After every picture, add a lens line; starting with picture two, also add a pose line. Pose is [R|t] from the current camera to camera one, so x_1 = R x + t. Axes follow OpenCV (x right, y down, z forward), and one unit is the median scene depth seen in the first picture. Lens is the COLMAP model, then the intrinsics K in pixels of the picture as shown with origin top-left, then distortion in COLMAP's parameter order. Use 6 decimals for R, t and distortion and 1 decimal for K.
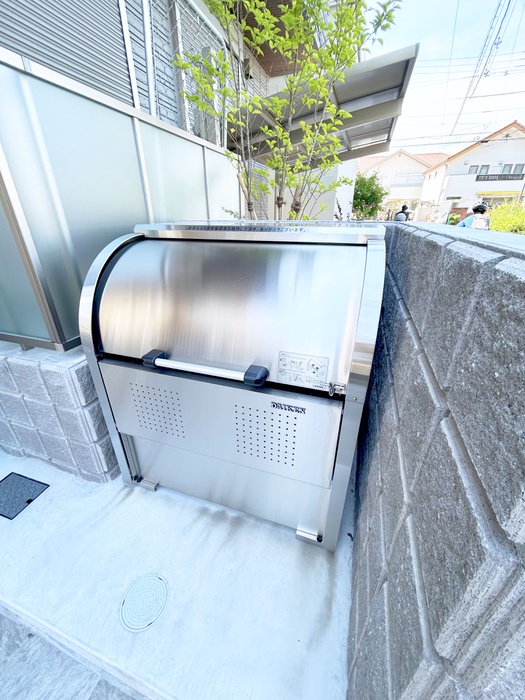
lens RADIAL K [[282.5, 0, 264.1], [0, 282.5, 349.0], [0, 0, 1]] dist [0.000894, -0.000209]
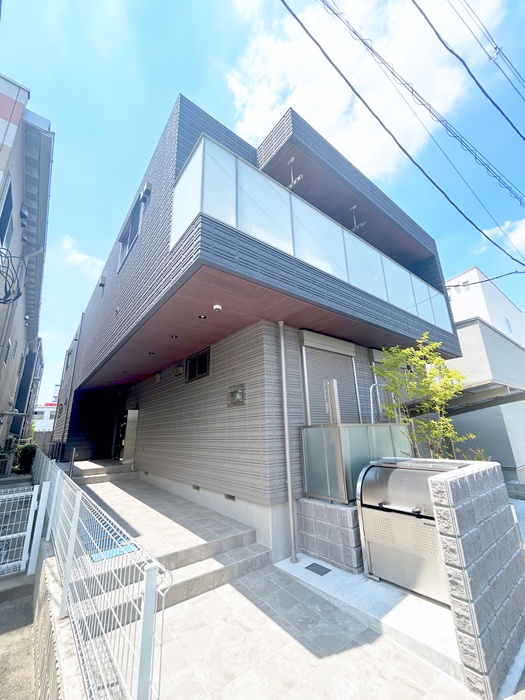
lens RADIAL K [[282.5, 0, 264.1], [0, 282.5, 349.0], [0, 0, 1]] dist [0.000894, -0.000209]
pose [[0.831795, -0.189937, -0.521576, 0.405084], [-0.209806, 0.762351, -0.612211, 0.737230], [0.513905, 0.618664, 0.594270, -2.124698]]
